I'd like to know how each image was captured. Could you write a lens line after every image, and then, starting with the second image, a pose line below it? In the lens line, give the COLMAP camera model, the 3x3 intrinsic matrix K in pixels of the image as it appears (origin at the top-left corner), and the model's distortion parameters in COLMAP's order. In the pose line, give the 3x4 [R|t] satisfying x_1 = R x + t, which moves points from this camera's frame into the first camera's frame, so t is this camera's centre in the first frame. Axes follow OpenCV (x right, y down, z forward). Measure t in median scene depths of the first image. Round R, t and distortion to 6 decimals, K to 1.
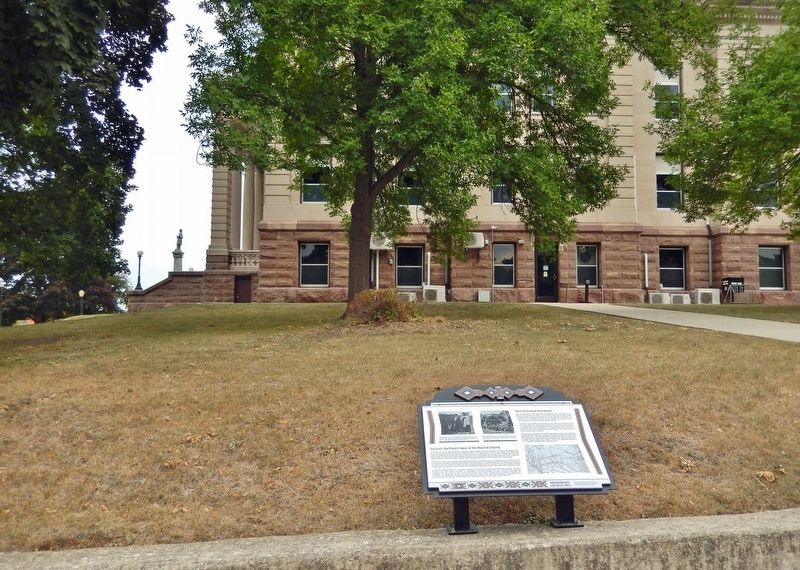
lens RADIAL K [[531.2, 0, 398.6], [0, 531.2, 286.5], [0, 0, 1]] dist [-0.005590, 0.001362]
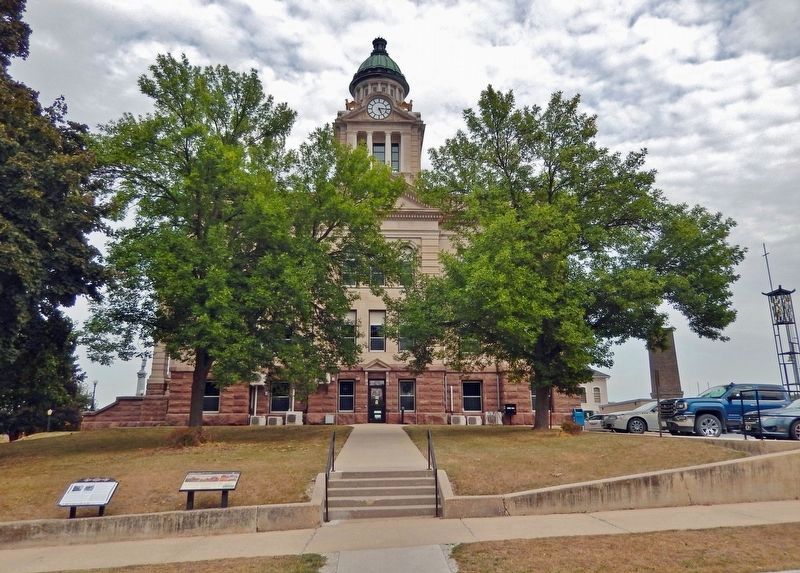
lens RADIAL K [[531.2, 0, 401.1], [0, 531.2, 288.5], [0, 0, 1]] dist [-0.005590, 0.001362]
pose [[0.999946, -0.007690, 0.006974, 0.334407], [0.008852, 0.982545, -0.185814, -0.056792], [-0.005423, 0.185866, 0.982560, -0.410324]]
